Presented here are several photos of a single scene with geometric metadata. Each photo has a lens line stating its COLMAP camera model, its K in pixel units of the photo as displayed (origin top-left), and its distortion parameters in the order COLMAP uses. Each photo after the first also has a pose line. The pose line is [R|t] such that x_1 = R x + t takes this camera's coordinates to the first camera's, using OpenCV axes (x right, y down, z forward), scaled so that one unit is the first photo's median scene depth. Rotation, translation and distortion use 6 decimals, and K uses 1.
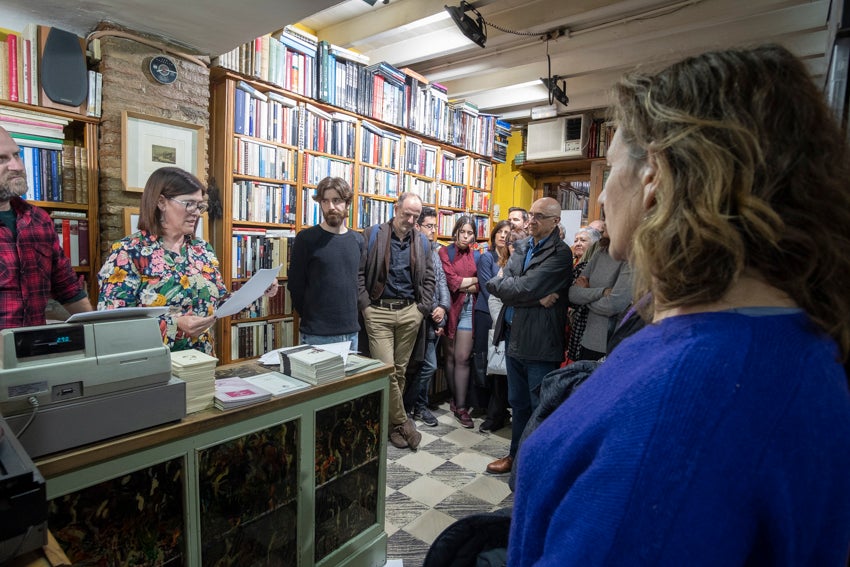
lens RADIAL K [[453.7, 0, 425.5], [0, 453.7, 285.3], [0, 0, 1]] dist [-0.035133, 0.009318]
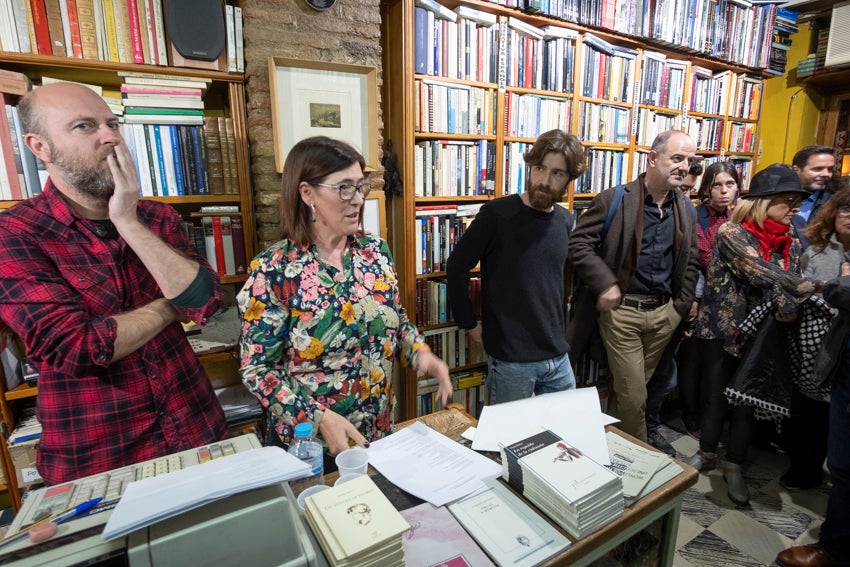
lens RADIAL K [[453.7, 0, 425.5], [0, 453.7, 285.3], [0, 0, 1]] dist [-0.035133, 0.009318]
pose [[0.934249, 0.027115, -0.355589, -0.121928], [0.016637, 0.992706, 0.119408, -0.075548], [0.356233, -0.117472, 0.926983, 0.253722]]
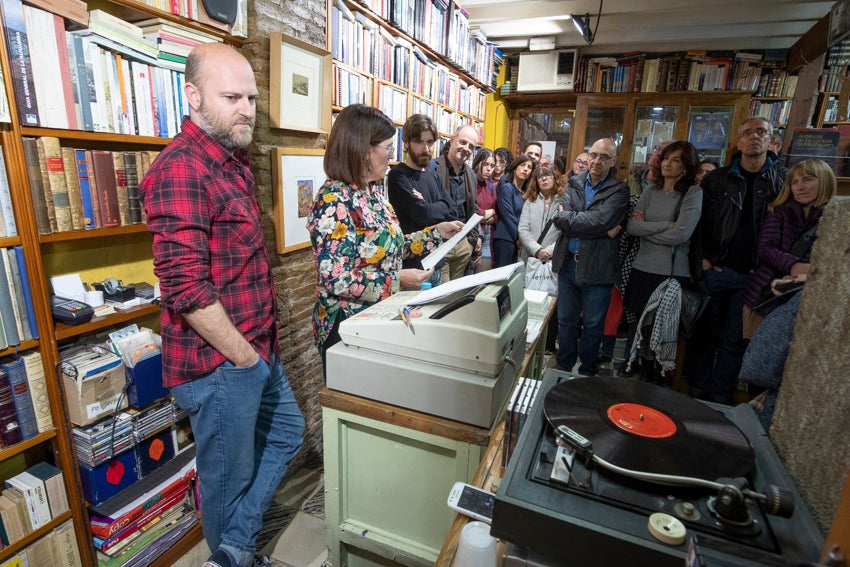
lens RADIAL K [[453.7, 0, 425.5], [0, 453.7, 285.3], [0, 0, 1]] dist [-0.035133, 0.009318]
pose [[0.960522, -0.068527, 0.269633, -0.432949], [0.020997, 0.984281, 0.175358, -0.039323], [-0.277411, -0.162774, 0.946862, 0.022300]]
